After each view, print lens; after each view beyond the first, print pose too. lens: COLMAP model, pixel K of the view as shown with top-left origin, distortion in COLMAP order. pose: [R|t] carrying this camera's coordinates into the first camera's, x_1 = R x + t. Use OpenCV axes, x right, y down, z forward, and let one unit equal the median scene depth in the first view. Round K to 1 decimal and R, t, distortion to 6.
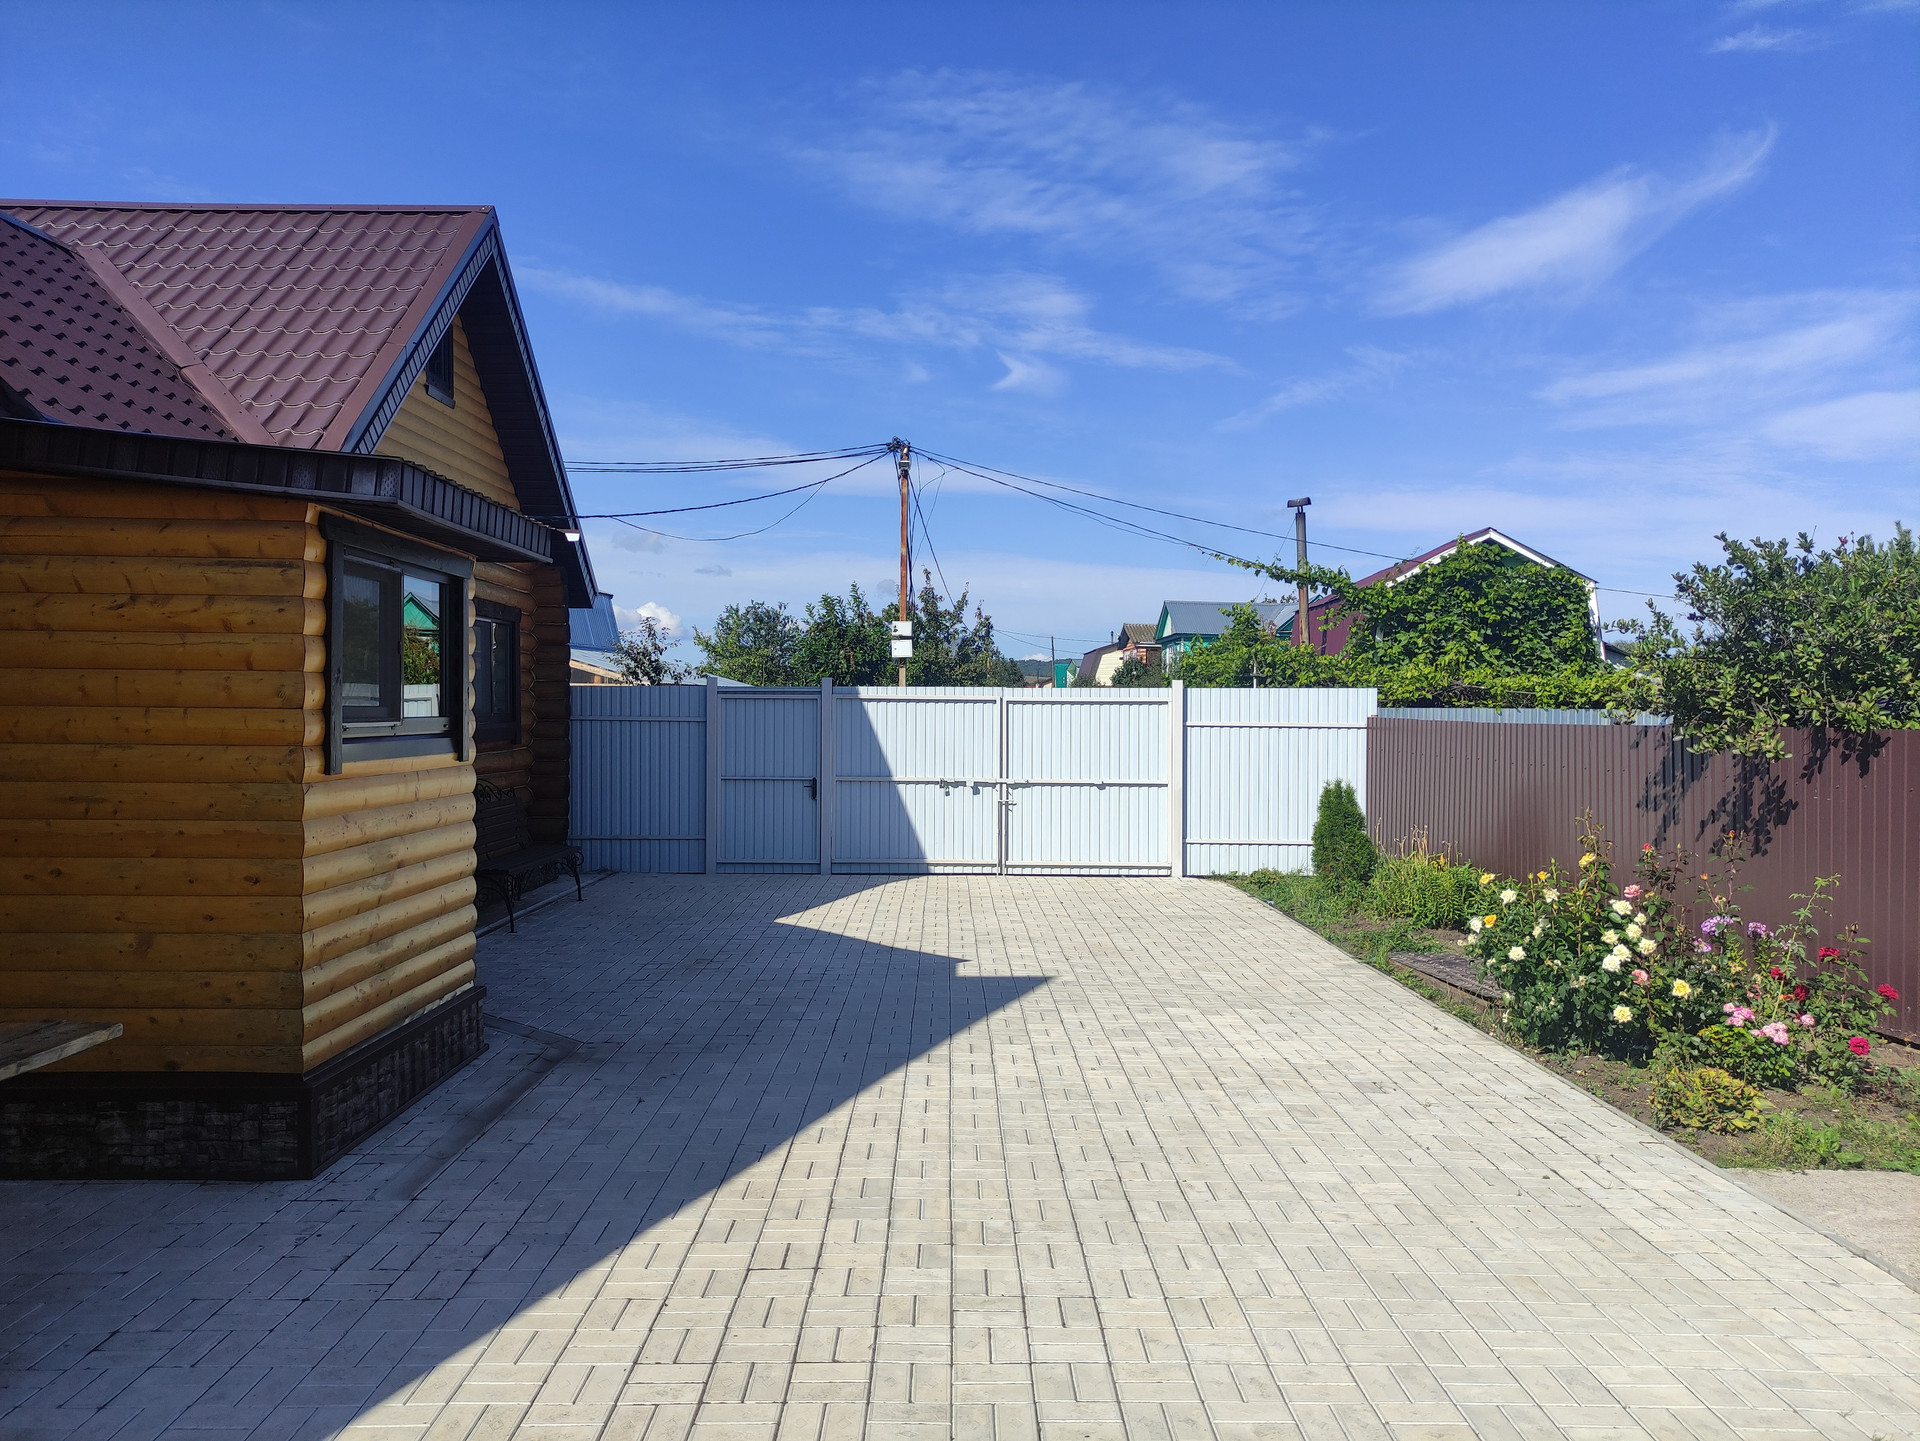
lens RADIAL K [[1399.7, 0, 966.4], [0, 1399.7, 734.4], [0, 0, 1]] dist [0.038349, -0.034085]
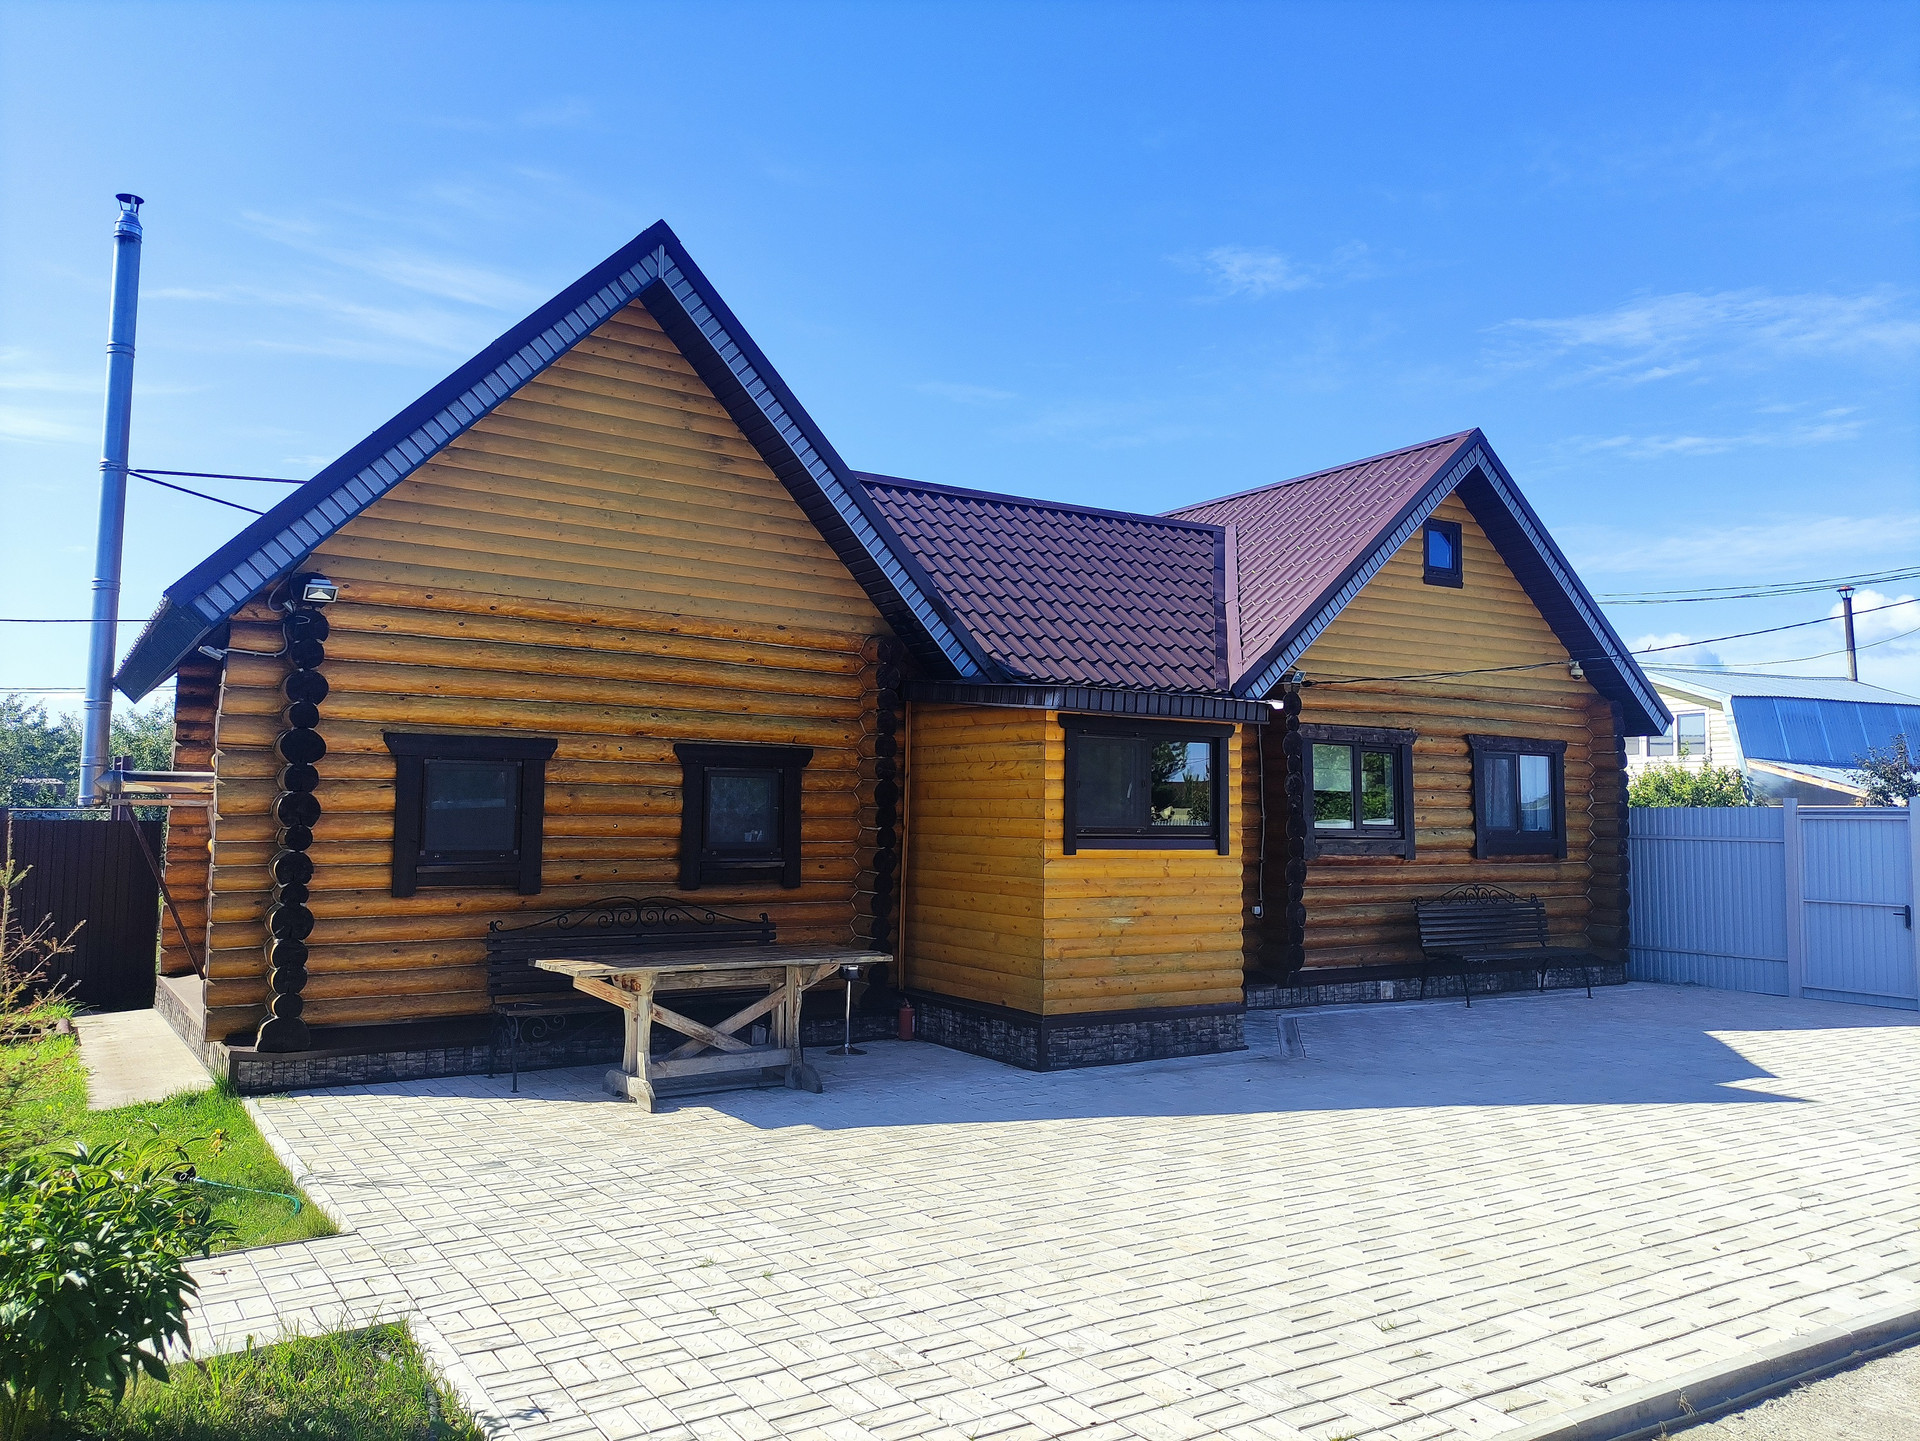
lens RADIAL K [[1399.7, 0, 970.1], [0, 1399.7, 728.5], [0, 0, 1]] dist [0.038349, -0.034085]
pose [[0.541922, -0.054284, -0.838674, 0.474146], [-0.023874, 0.996515, -0.079926, 0.006055], [0.840090, 0.063336, 0.538737, -0.046042]]
